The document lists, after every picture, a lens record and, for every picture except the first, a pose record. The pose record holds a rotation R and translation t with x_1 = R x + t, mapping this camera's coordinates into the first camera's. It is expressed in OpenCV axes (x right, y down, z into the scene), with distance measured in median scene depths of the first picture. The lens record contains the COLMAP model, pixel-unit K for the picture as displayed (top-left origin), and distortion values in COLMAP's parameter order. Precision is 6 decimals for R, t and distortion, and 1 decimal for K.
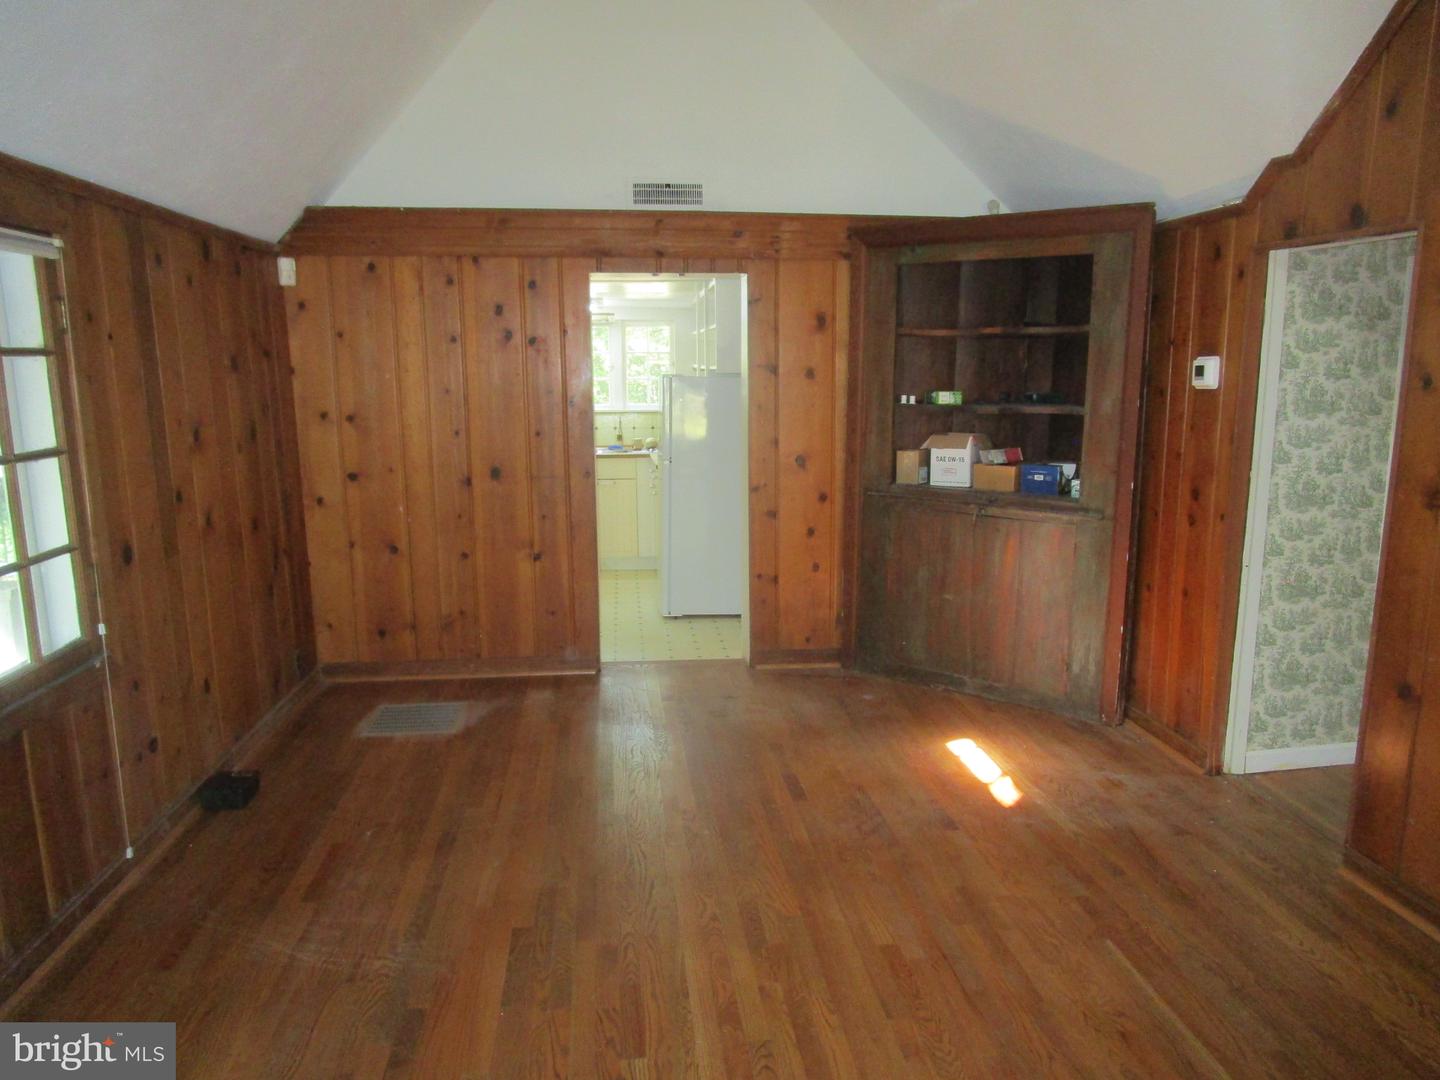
lens RADIAL K [[1018.9, 0, 722.7], [0, 1018.9, 542.4], [0, 0, 1]] dist [-0.029084, 0.007543]
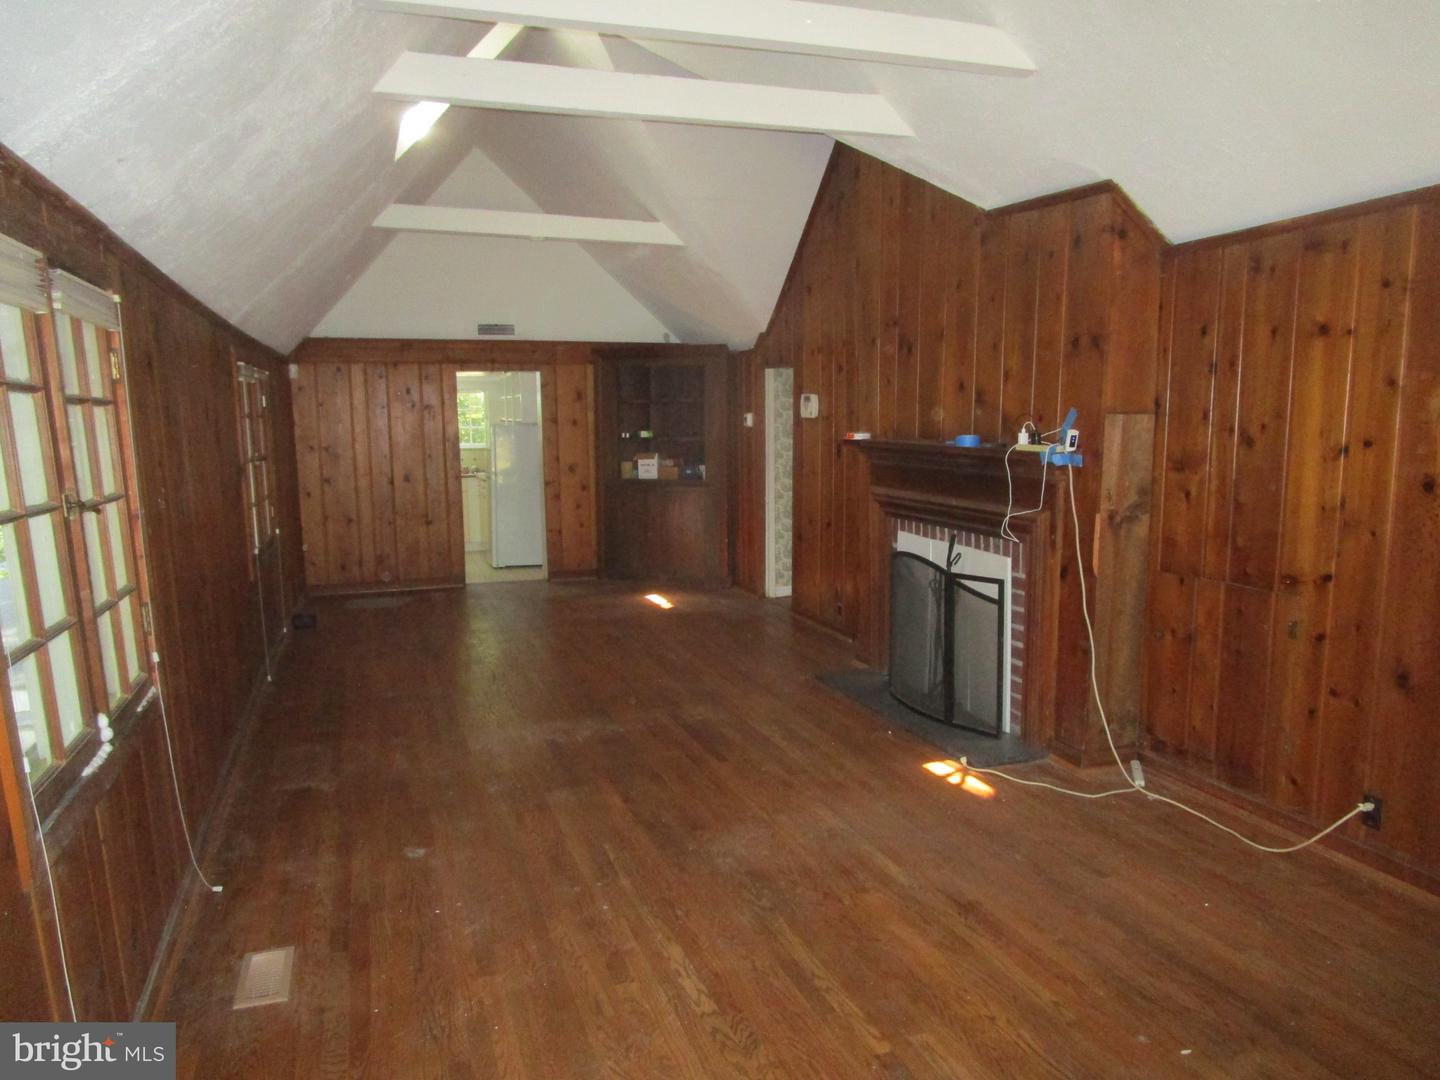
lens RADIAL K [[1018.9, 0, 722.7], [0, 1018.9, 542.4], [0, 0, 1]] dist [-0.029084, 0.007543]
pose [[0.976677, -0.034685, 0.211892, -0.057294], [0.044711, 0.998087, -0.042709, 0.158380], [-0.210006, 0.051187, 0.976359, -0.947166]]
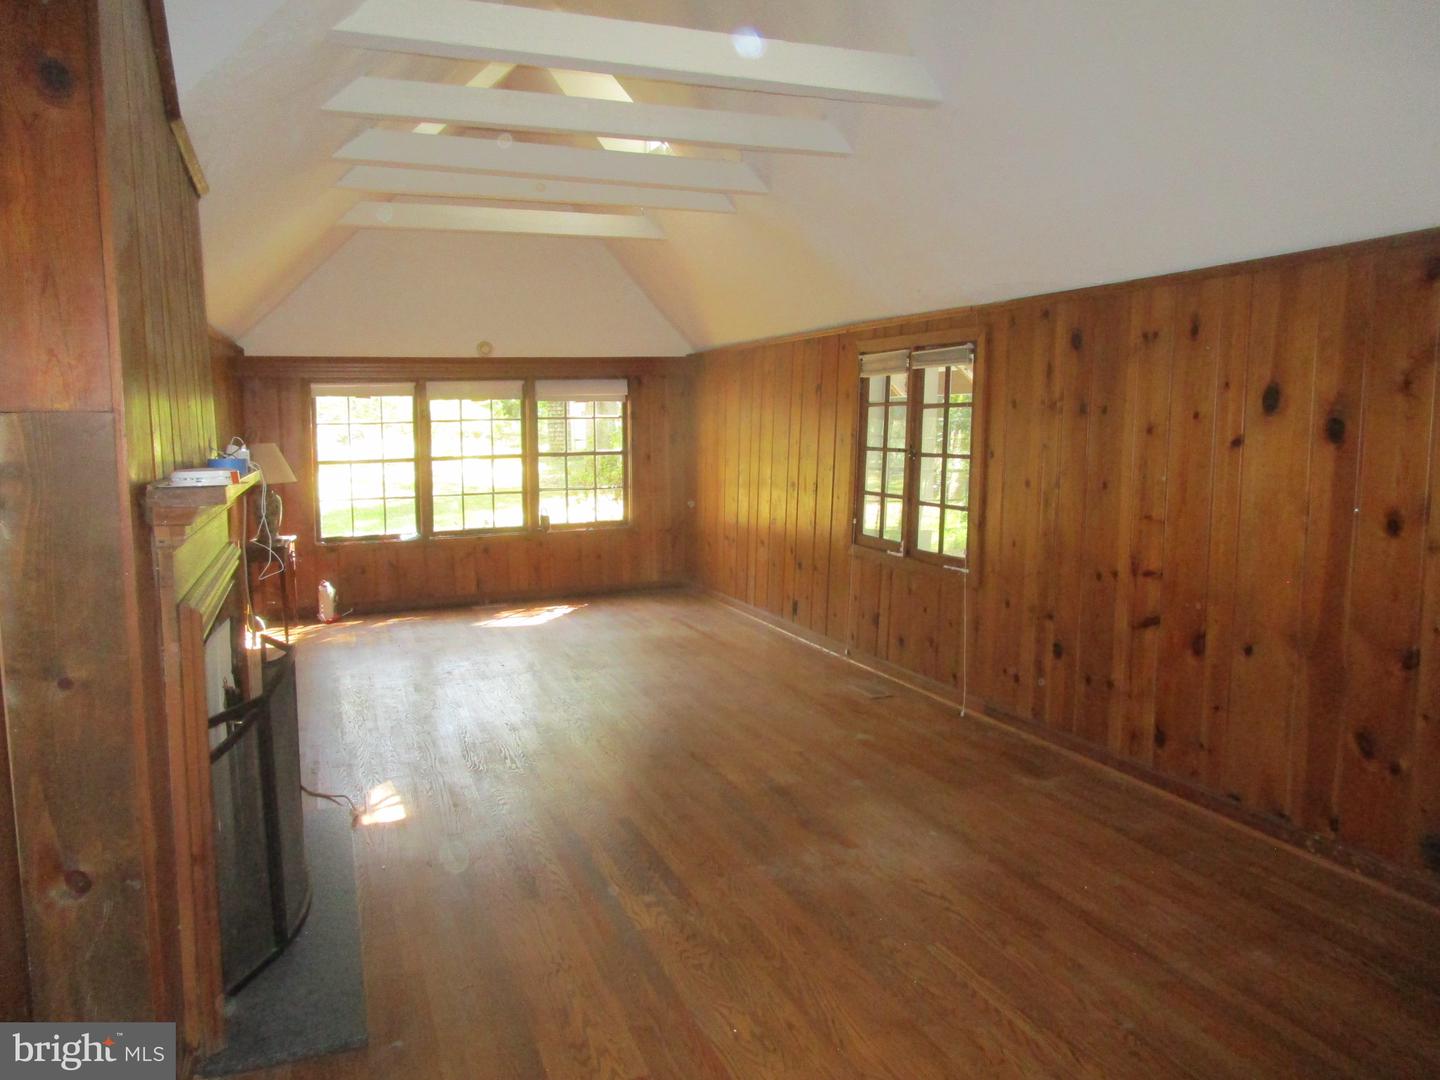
lens RADIAL K [[1018.9, 0, 722.7], [0, 1018.9, 542.4], [0, 0, 1]] dist [-0.029084, 0.007543]
pose [[-0.968976, 0.042114, -0.243540, 0.246562], [-0.026823, 0.961637, 0.273011, -0.114714], [0.245694, 0.271074, -0.930674, 0.693263]]
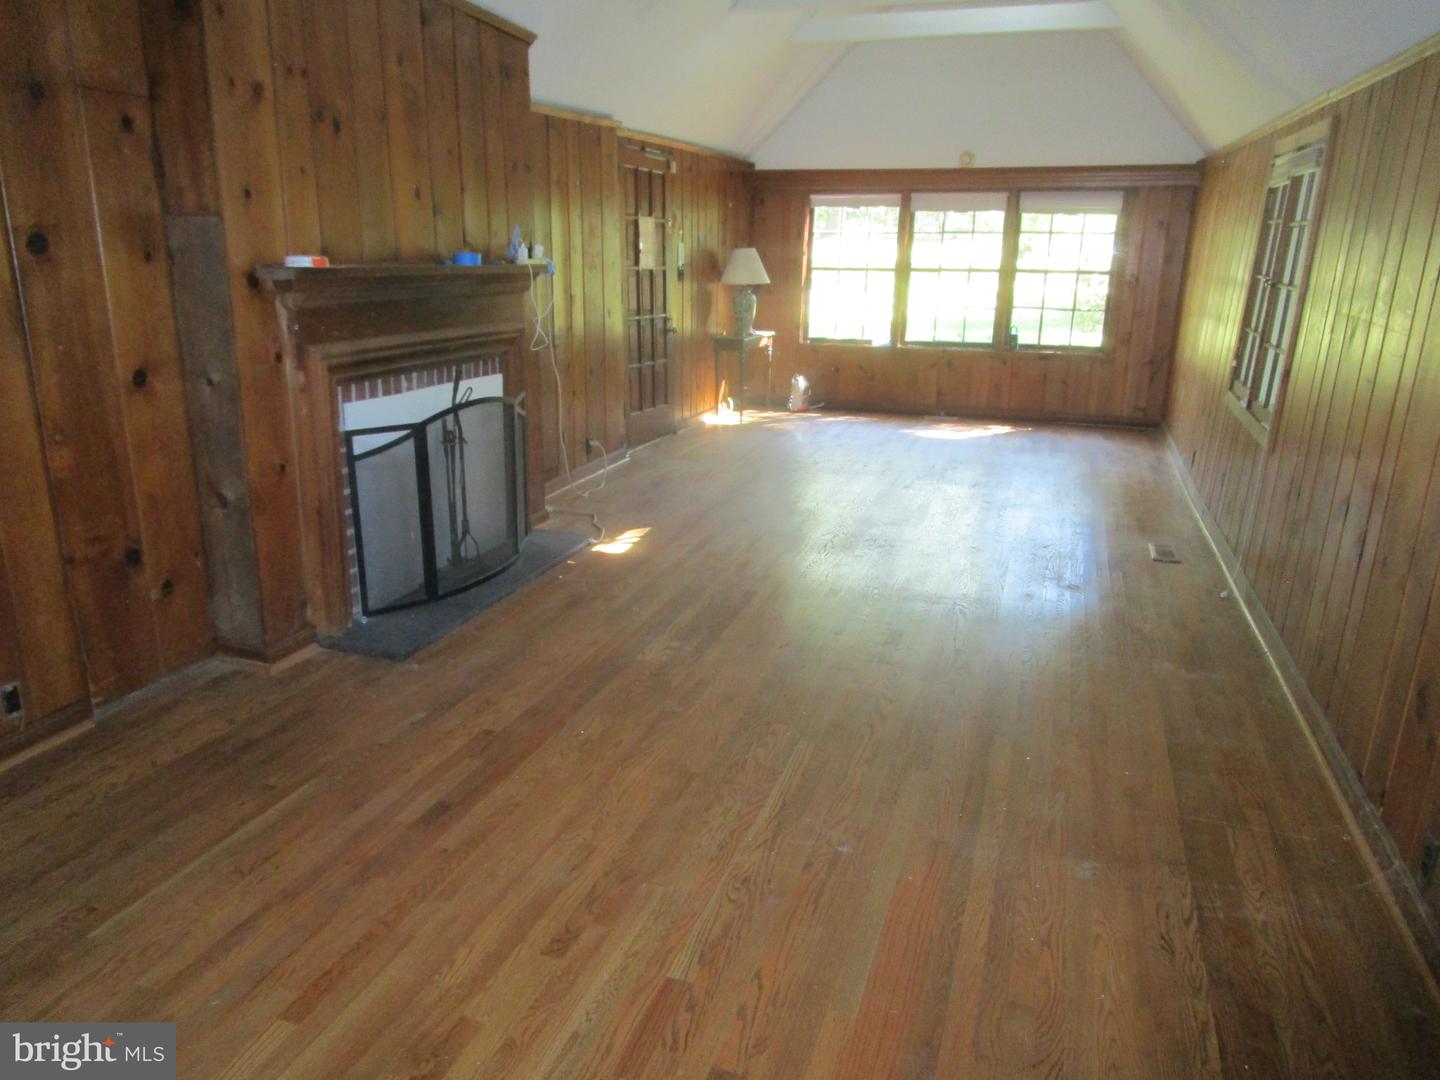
lens RADIAL K [[1018.9, 0, 722.7], [0, 1018.9, 542.4], [0, 0, 1]] dist [-0.029084, 0.007543]
pose [[-0.903830, -0.129493, 0.407827, -0.209020], [0.062368, 0.903061, 0.424959, -0.116342], [-0.423322, 0.409526, -0.808138, 0.722560]]
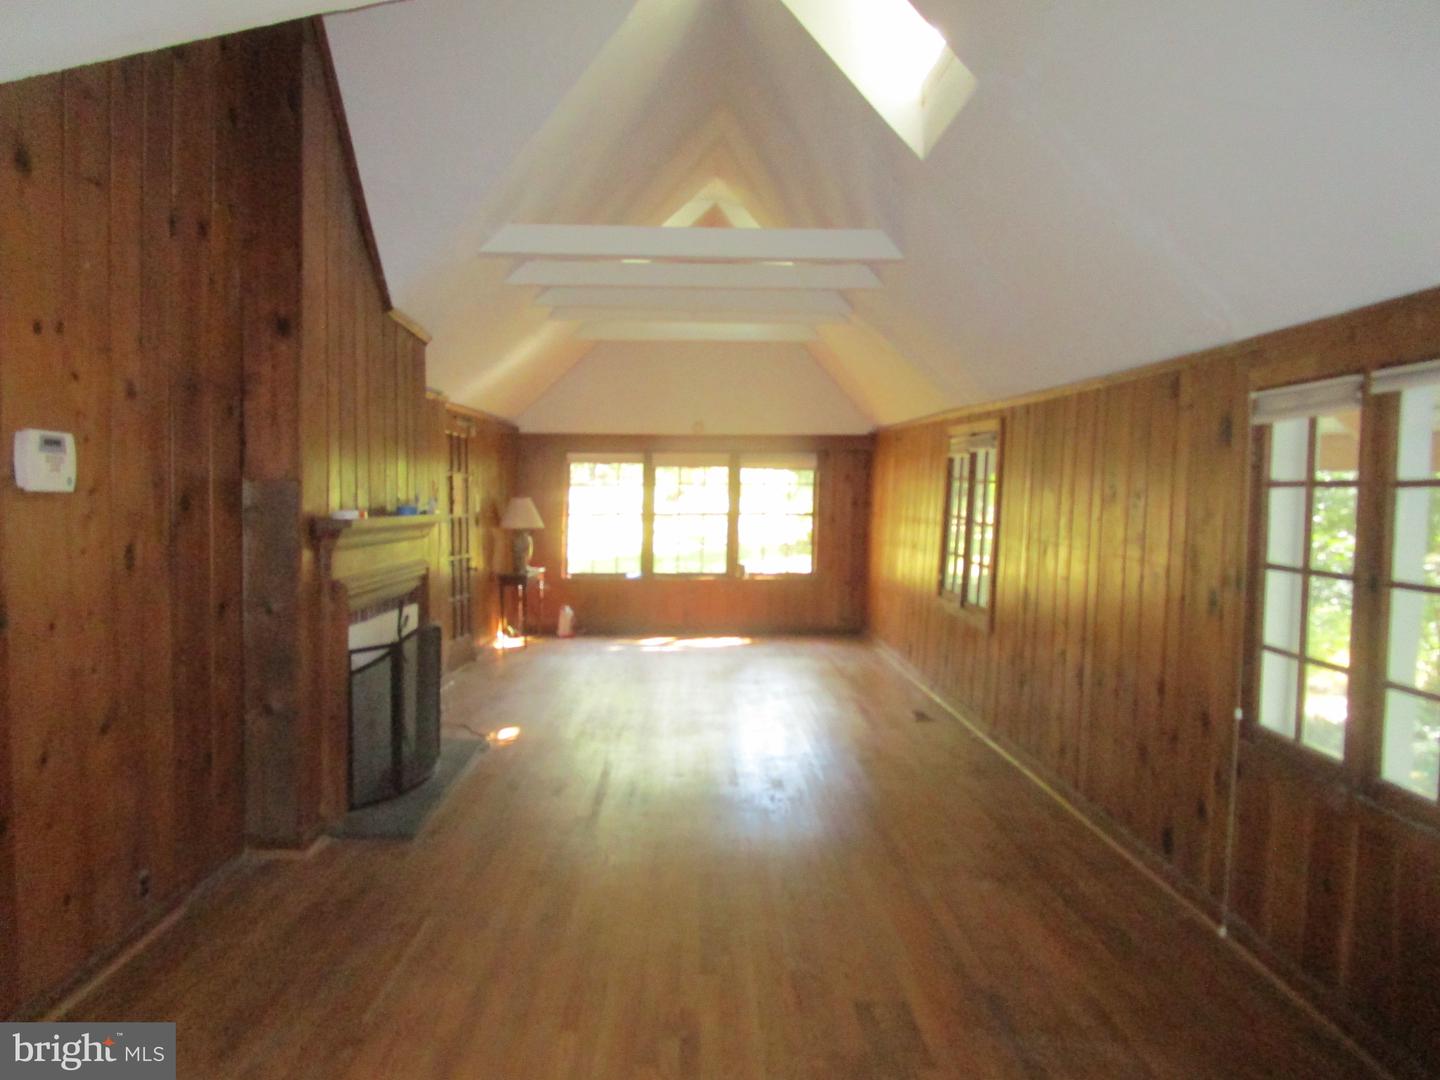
lens RADIAL K [[1018.9, 0, 722.7], [0, 1018.9, 542.4], [0, 0, 1]] dist [-0.029084, 0.007543]
pose [[-0.995832, -0.013316, 0.090228, -0.047481], [0.006654, 0.976040, 0.217490, -0.180078], [-0.090962, 0.217184, -0.971883, 1.041741]]
